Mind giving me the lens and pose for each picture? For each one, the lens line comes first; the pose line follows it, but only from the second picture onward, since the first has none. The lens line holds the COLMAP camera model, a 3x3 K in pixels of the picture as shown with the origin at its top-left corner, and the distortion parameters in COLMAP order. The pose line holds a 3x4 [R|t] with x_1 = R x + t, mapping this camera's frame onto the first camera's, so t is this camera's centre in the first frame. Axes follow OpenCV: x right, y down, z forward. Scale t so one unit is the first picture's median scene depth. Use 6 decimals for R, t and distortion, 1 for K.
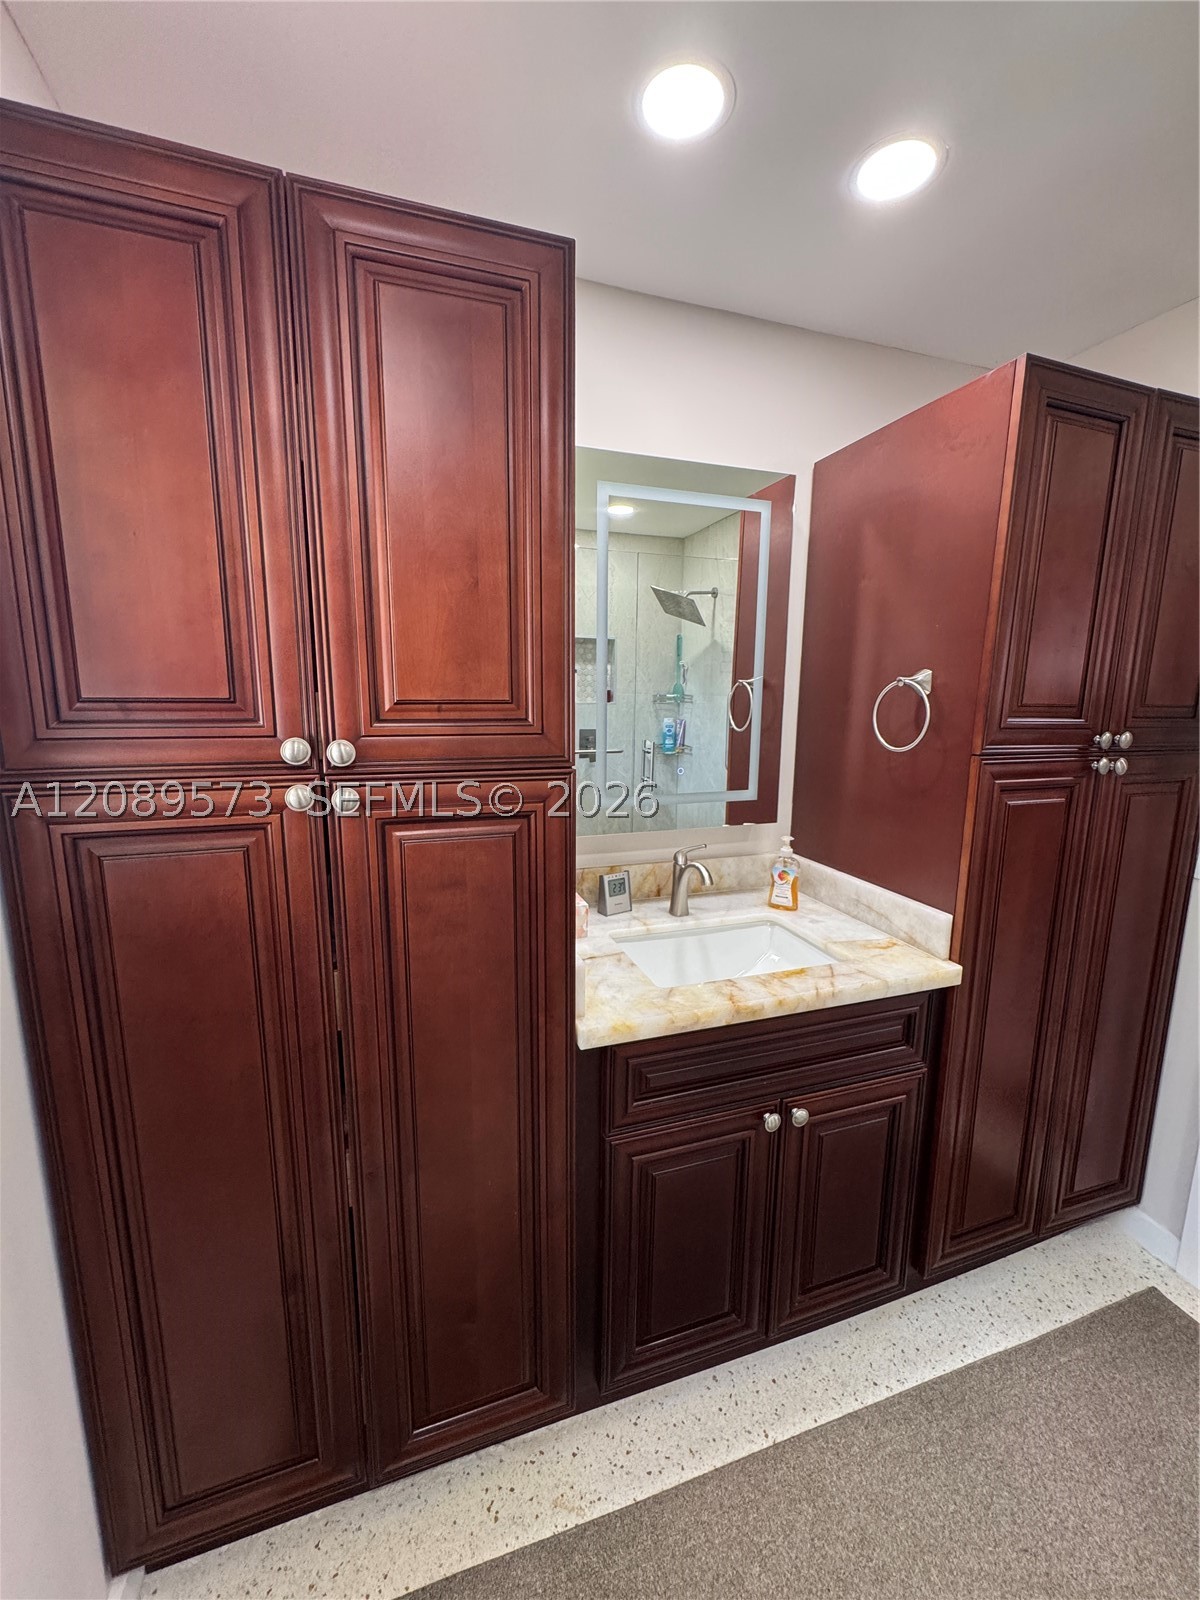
lens RADIAL K [[642.1, 0, 601.4], [0, 642.1, 796.8], [0, 0, 1]] dist [-0.000626, -0.000087]
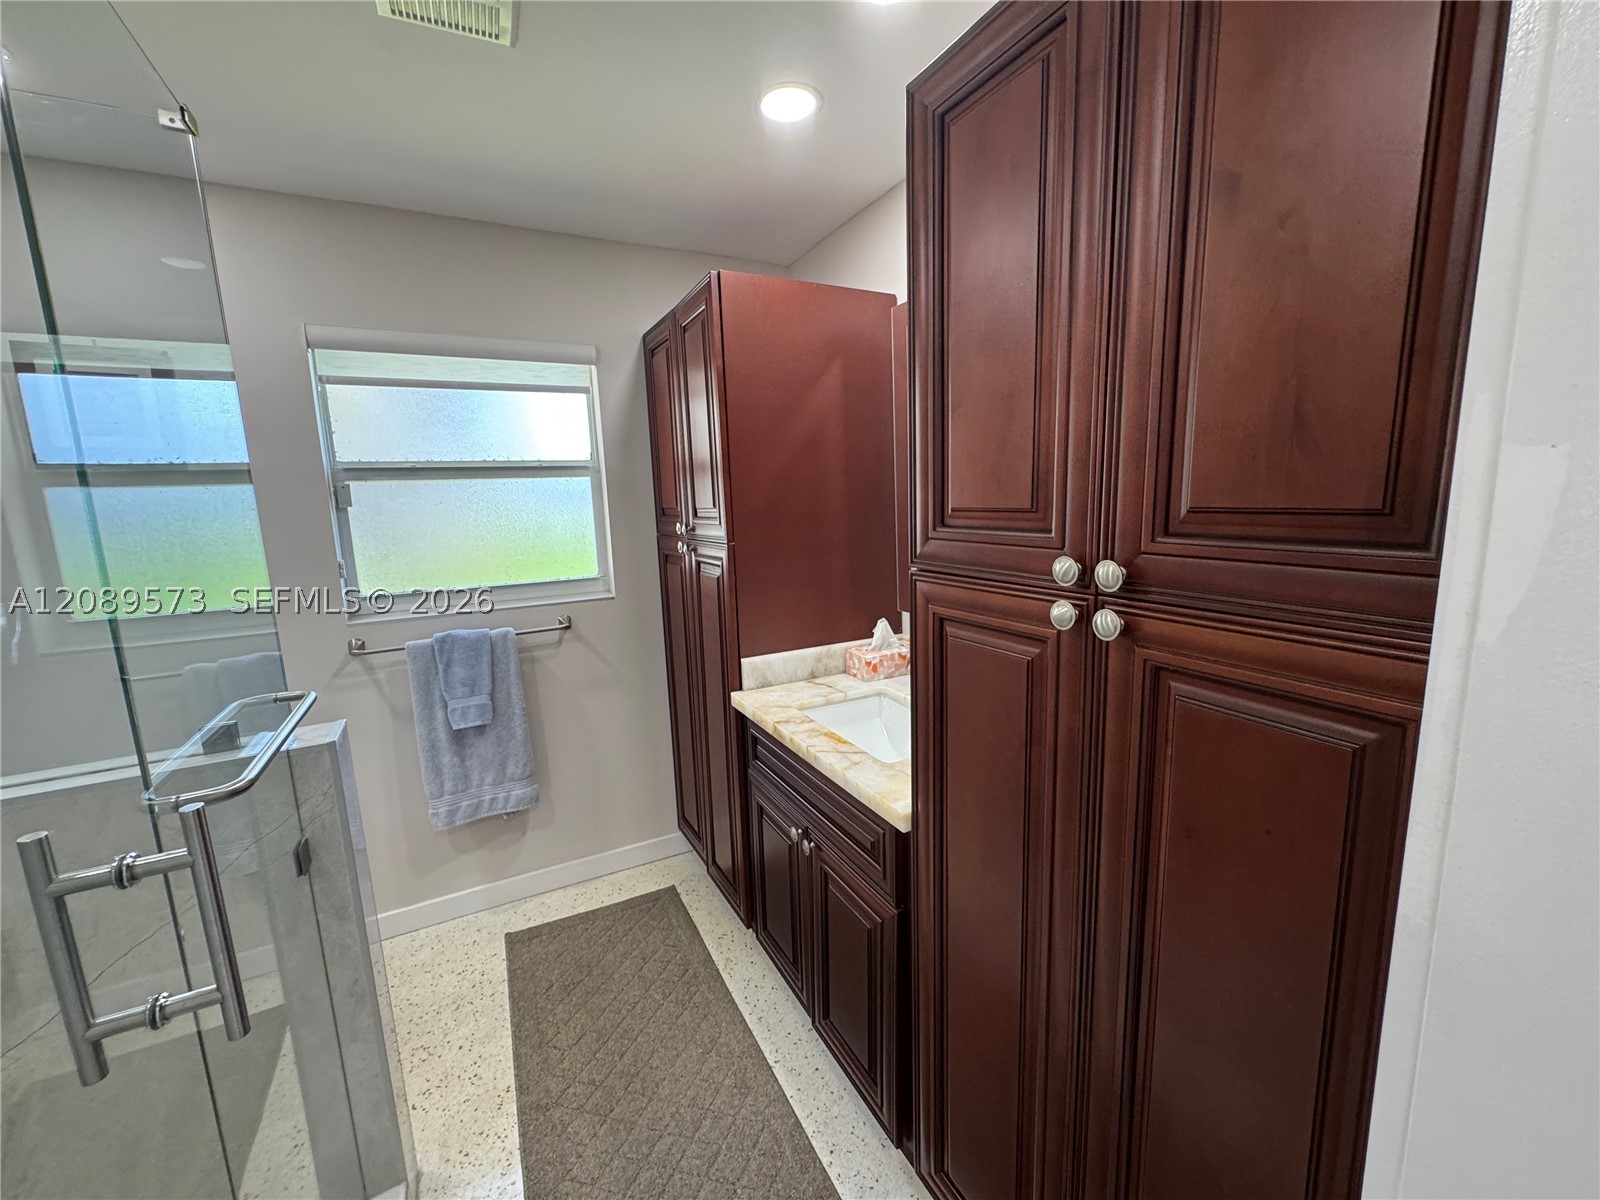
lens RADIAL K [[642.1, 0, 799.9], [0, 642.1, 600.6], [0, 0, 1]] dist [-0.000626, -0.000087]
pose [[0.139584, 0.129178, -0.981748, 1.419106], [-0.135429, 0.984628, 0.110301, -0.099805], [0.980905, 0.117561, 0.154933, 0.714235]]
